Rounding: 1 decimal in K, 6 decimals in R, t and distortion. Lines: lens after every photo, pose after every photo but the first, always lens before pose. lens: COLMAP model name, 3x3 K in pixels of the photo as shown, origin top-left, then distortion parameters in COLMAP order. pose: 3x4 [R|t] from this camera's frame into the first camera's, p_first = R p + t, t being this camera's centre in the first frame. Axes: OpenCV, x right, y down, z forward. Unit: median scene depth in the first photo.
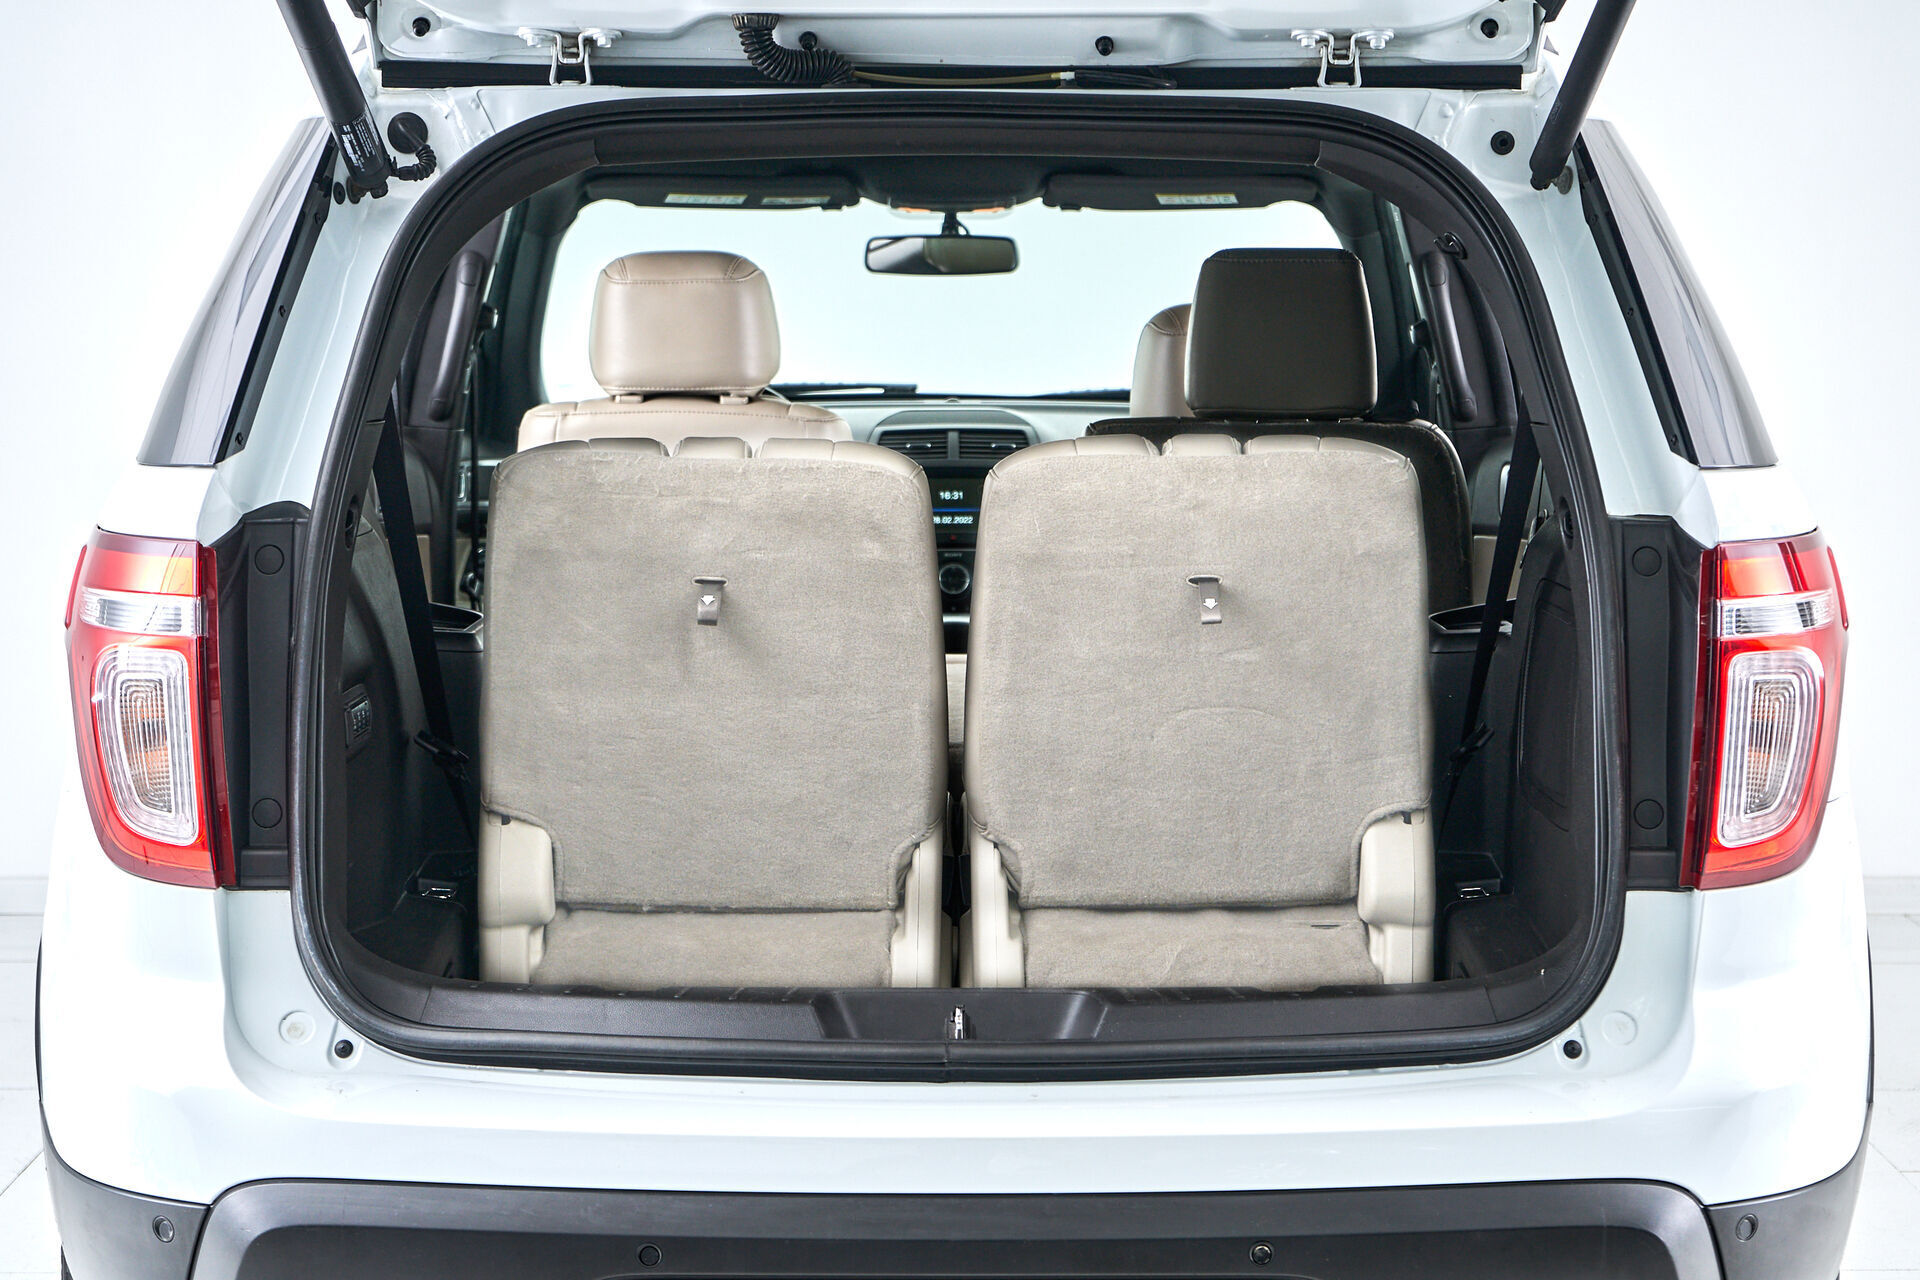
lens RADIAL K [[4026.6, 0, 952.6], [0, 4026.6, 652.9], [0, 0, 1]] dist [0.031845, -0.013745]
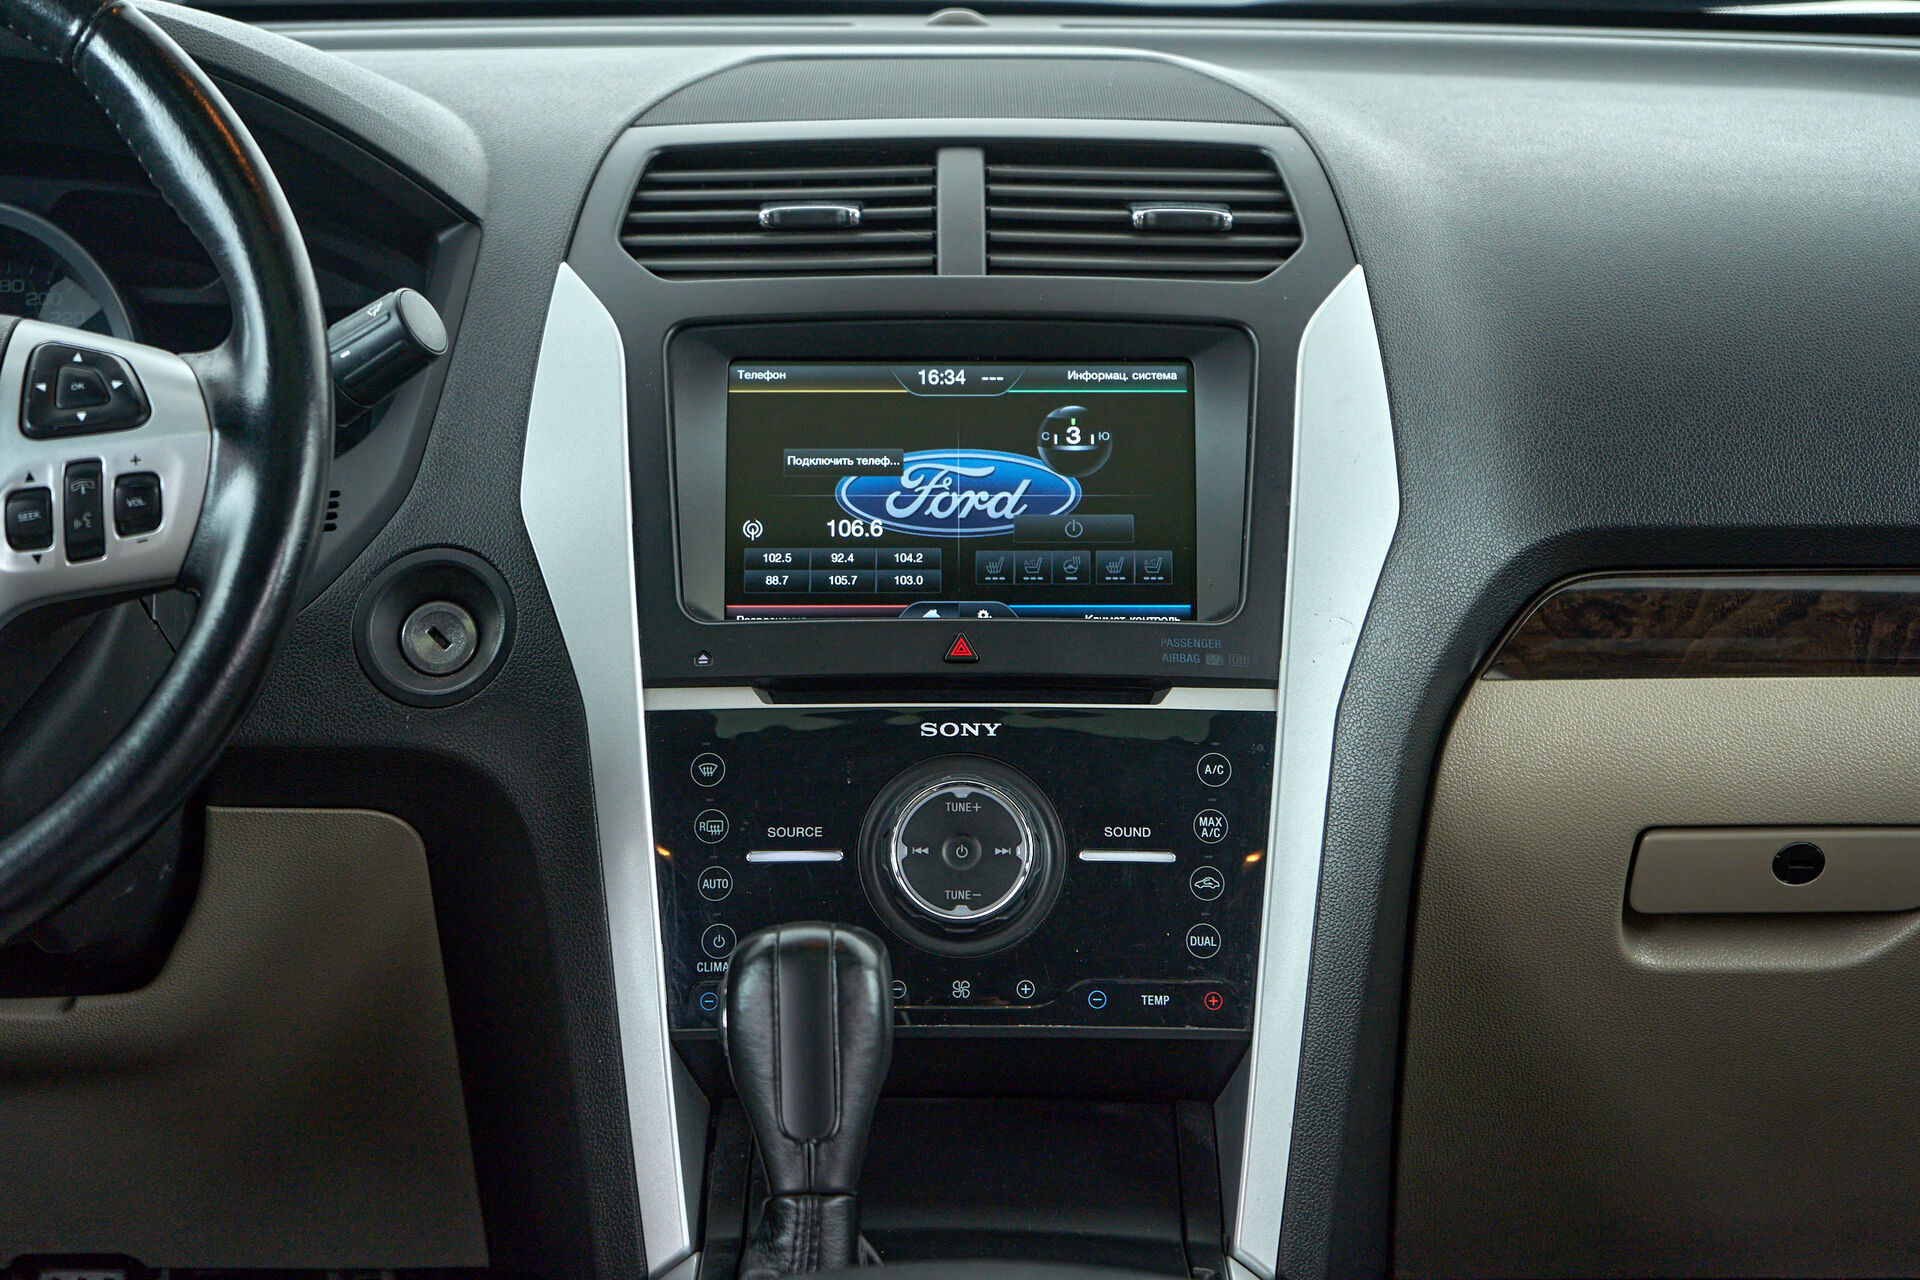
lens RADIAL K [[4050.9, 0, 960.0], [0, 4050.9, 640.0], [0, 0, 1]] dist [0.013961, 0.020554]
pose [[0.999978, 0.004442, 0.004976, -0.001717], [-0.004844, 0.996458, 0.083950, -0.080683], [-0.004586, -0.083972, 0.996458, 1.327860]]
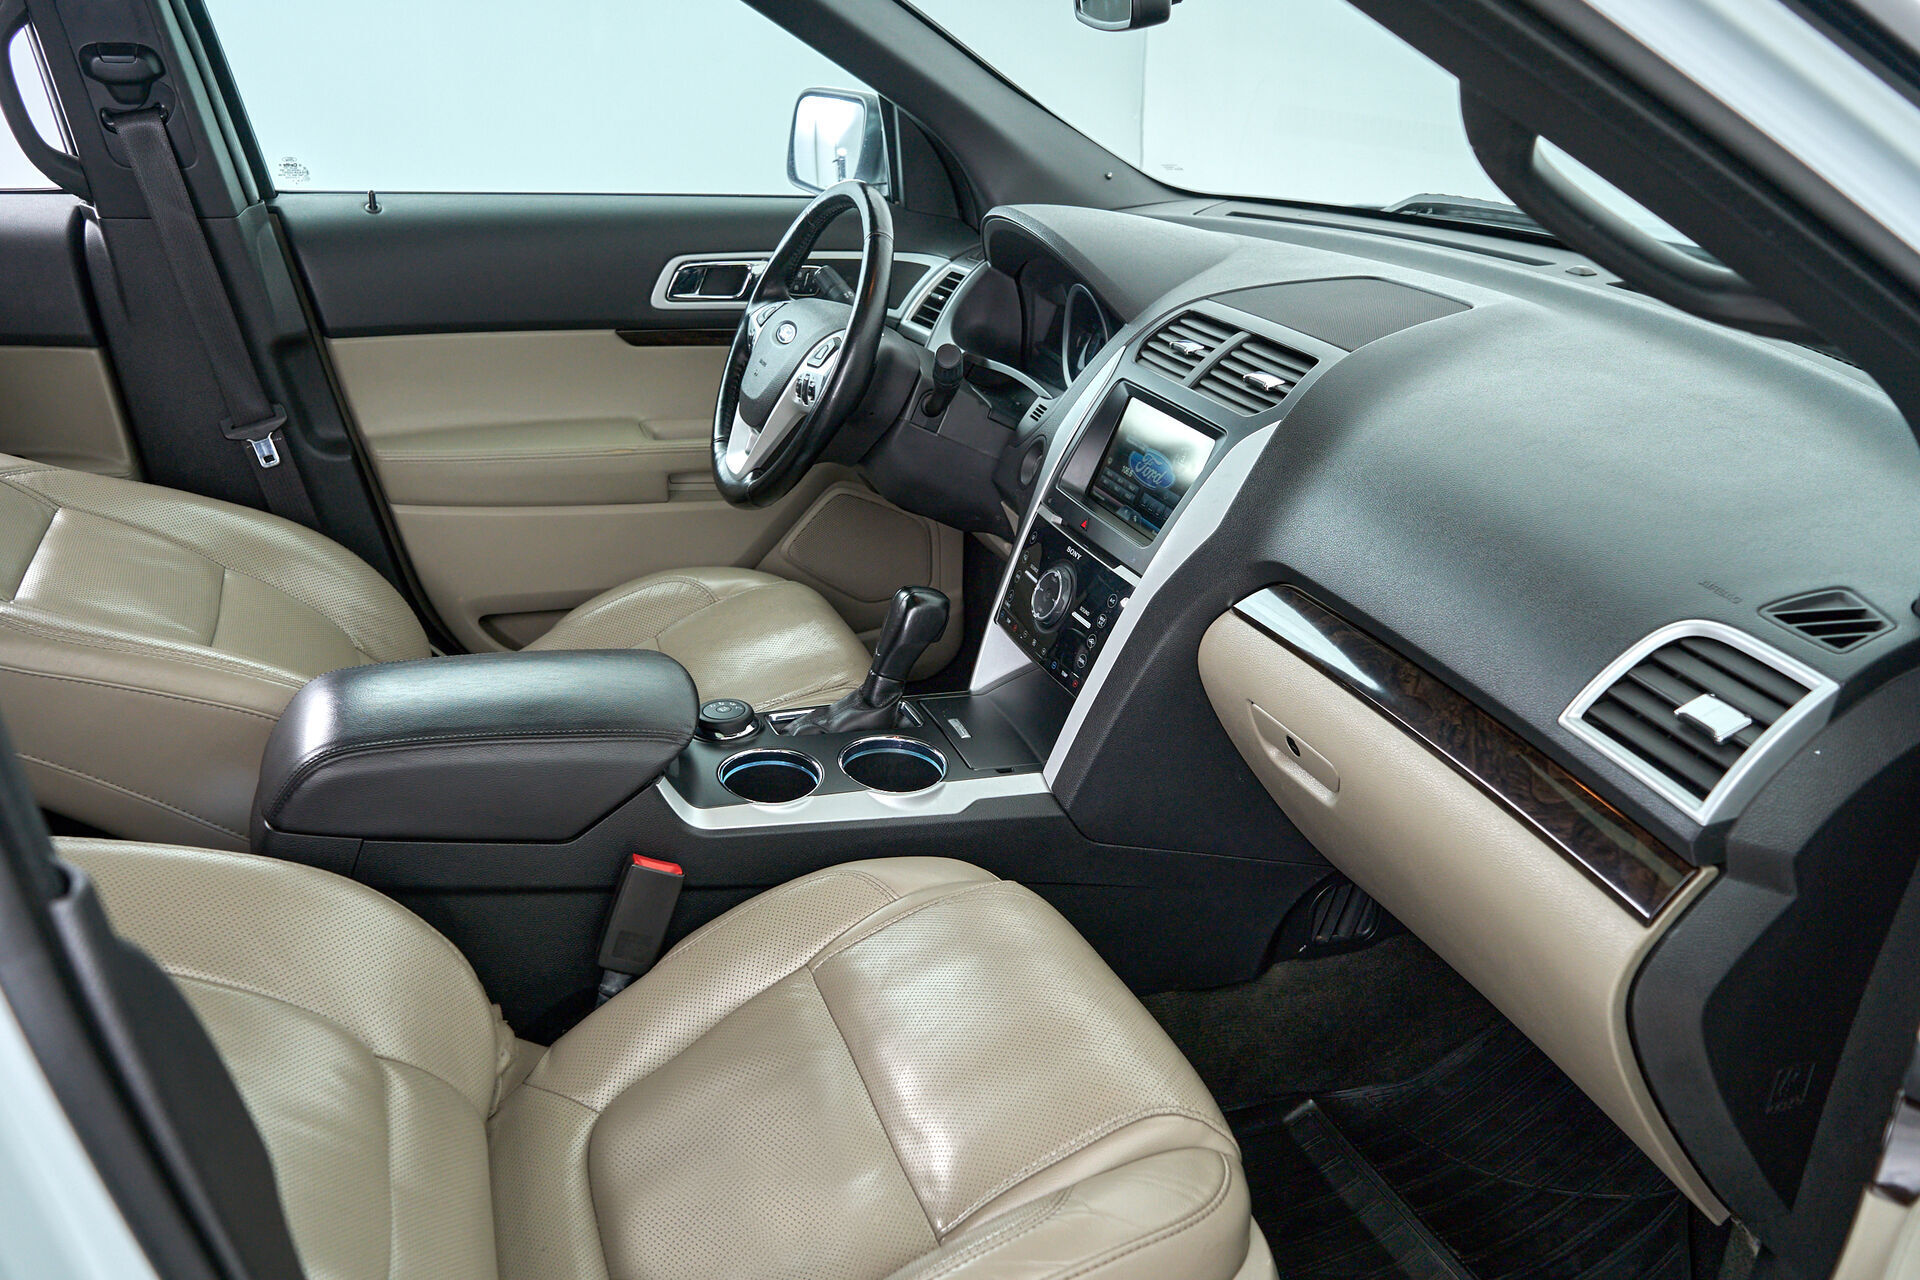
lens RADIAL K [[1568.5, 0, 960.0], [0, 1568.5, 640.0], [0, 0, 1]] dist [-0.001298, -0.004993]
pose [[0.347410, 0.369934, -0.861659, 0.321552], [-0.101961, 0.928348, 0.357456, -0.153301], [0.932154, -0.036328, 0.360236, 1.535864]]
